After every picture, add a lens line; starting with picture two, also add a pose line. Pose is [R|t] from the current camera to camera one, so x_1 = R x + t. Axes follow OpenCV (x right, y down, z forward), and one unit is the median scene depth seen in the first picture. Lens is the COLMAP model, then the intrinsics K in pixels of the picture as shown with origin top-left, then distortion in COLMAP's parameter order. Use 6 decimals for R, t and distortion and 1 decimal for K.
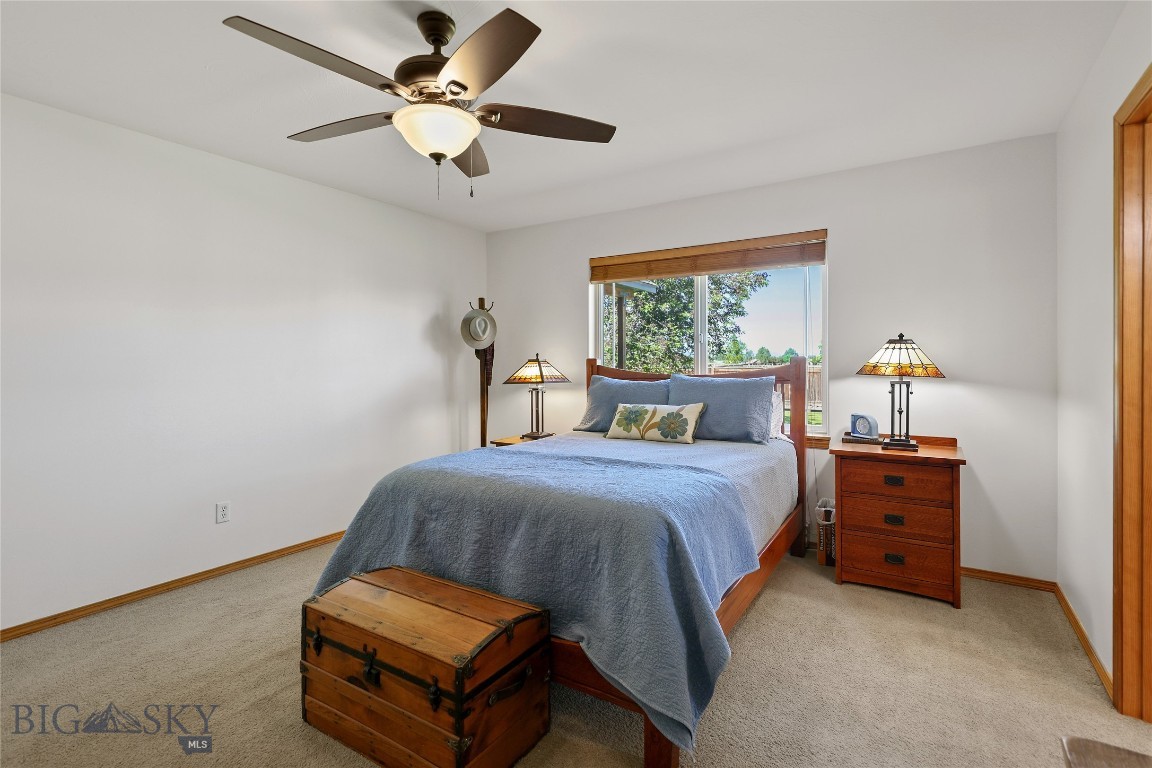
lens RADIAL K [[536.8, 0, 580.0], [0, 536.8, 374.6], [0, 0, 1]] dist [0.003236, 0.000130]
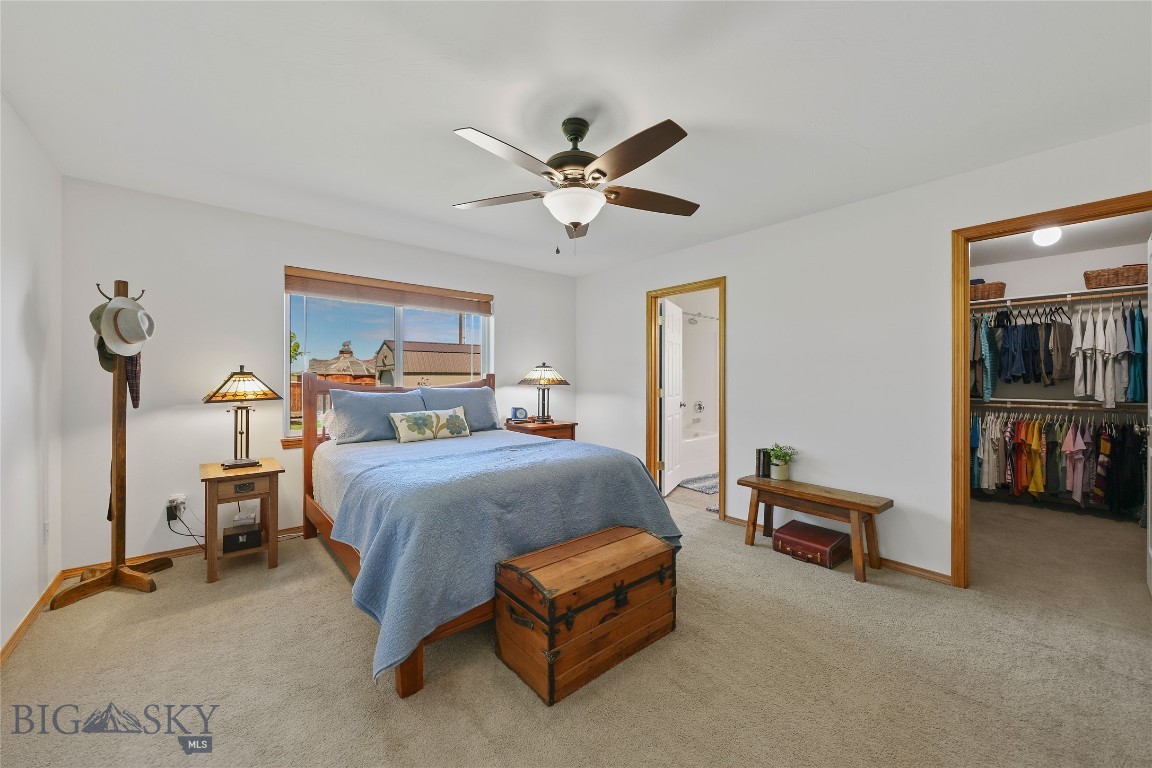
lens RADIAL K [[437.5, 0, 582.9], [0, 437.5, 379.5], [0, 0, 1]] dist [0.001584, 0.000070]
pose [[0.286741, -0.000024, 0.958008, -0.749690], [0.015890, 0.999863, -0.004731, -0.006010], [-0.957876, 0.016579, 0.286702, 0.377745]]
